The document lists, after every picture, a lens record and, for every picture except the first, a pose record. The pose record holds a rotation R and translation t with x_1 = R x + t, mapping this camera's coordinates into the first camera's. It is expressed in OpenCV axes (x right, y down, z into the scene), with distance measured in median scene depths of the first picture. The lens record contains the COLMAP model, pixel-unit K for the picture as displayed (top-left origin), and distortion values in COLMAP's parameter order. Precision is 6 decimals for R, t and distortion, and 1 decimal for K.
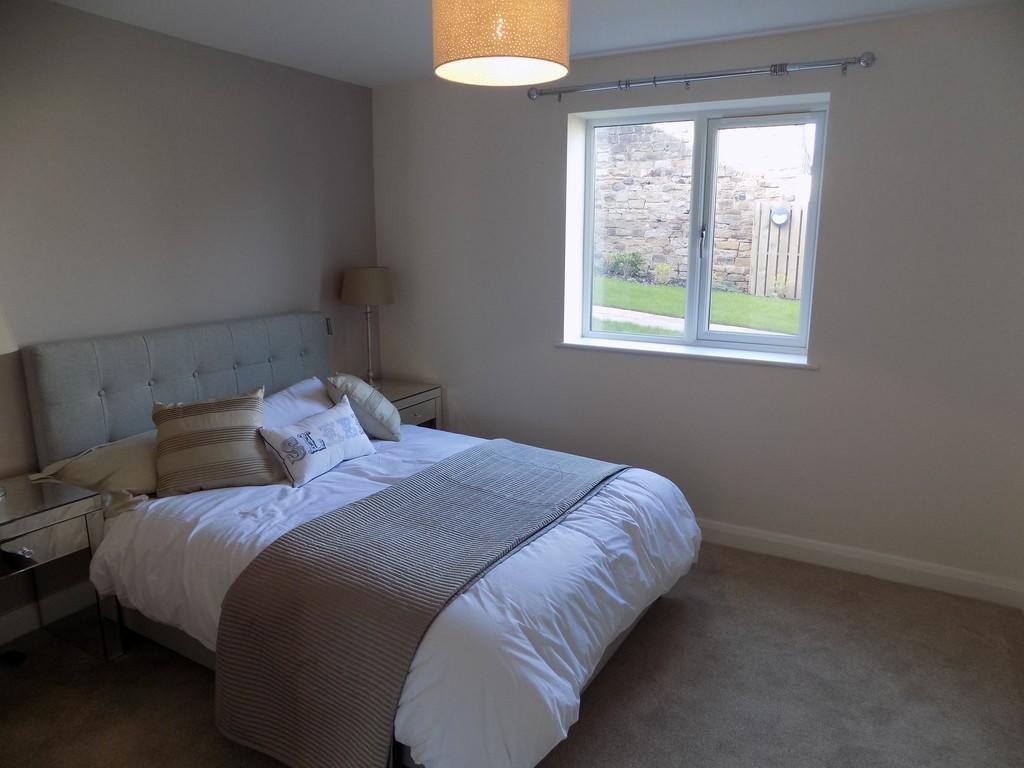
lens RADIAL K [[674.1, 0, 525.9], [0, 674.1, 381.7], [0, 0, 1]] dist [-0.039767, 0.000886]
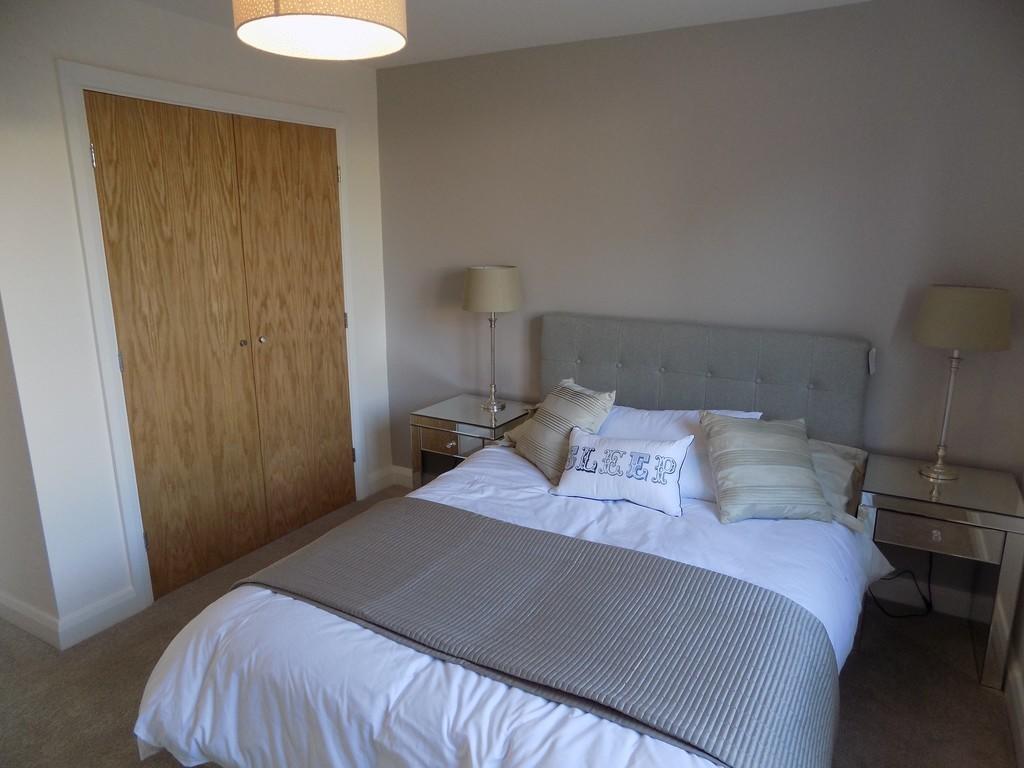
lens RADIAL K [[674.1, 0, 525.9], [0, 674.1, 381.7], [0, 0, 1]] dist [-0.039767, 0.000886]
pose [[0.018403, 0.226404, -0.973860, 0.600699], [-0.211931, 0.952775, 0.217497, -0.211314], [0.977111, 0.202389, 0.065516, 0.899643]]
